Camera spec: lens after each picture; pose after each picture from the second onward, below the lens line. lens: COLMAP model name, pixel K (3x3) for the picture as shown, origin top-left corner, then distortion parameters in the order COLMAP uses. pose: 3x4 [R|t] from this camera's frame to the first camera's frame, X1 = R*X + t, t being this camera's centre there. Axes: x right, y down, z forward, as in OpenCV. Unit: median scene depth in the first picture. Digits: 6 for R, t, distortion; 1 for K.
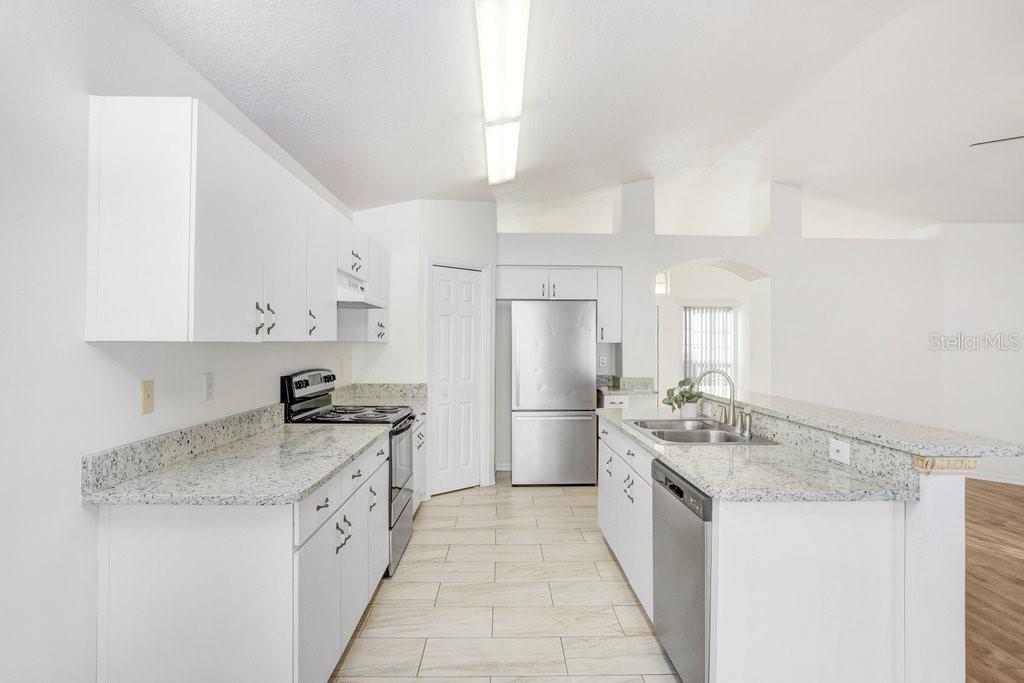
lens RADIAL K [[562.3, 0, 510.0], [0, 562.3, 340.2], [0, 0, 1]] dist [-0.070482, 0.040558]
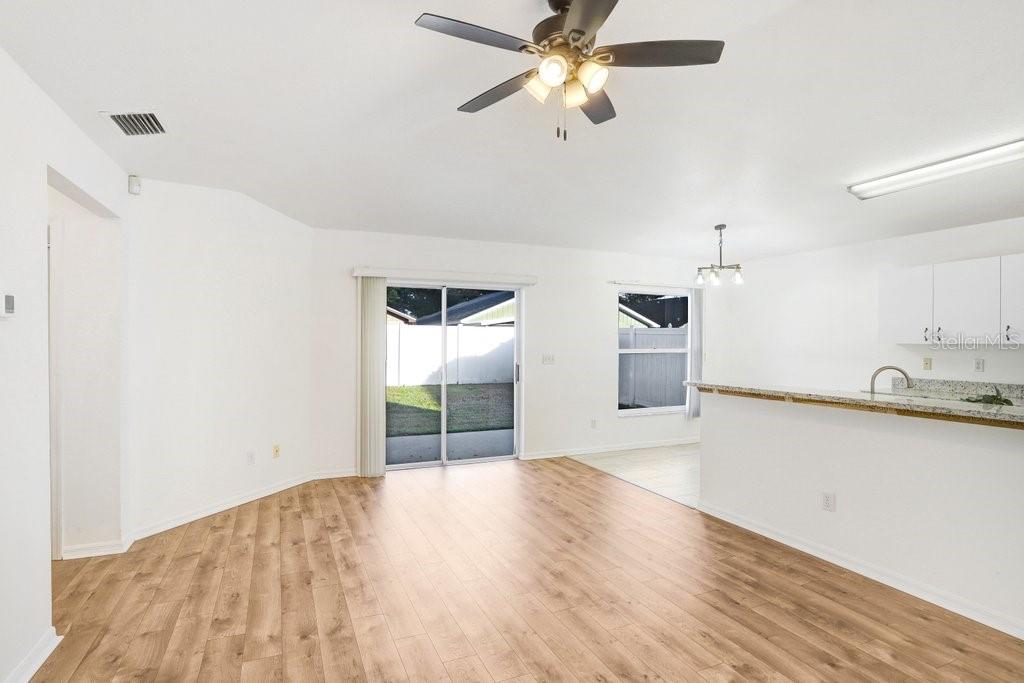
lens RADIAL K [[528.9, 0, 508.8], [0, 528.9, 348.8], [0, 0, 1]] dist [-0.068942, 0.032361]
pose [[-0.921130, -0.002713, -0.389245, 1.142216], [-0.005817, 0.999960, 0.006797, 0.010298], [0.389211, 0.008525, -0.921109, 1.270840]]
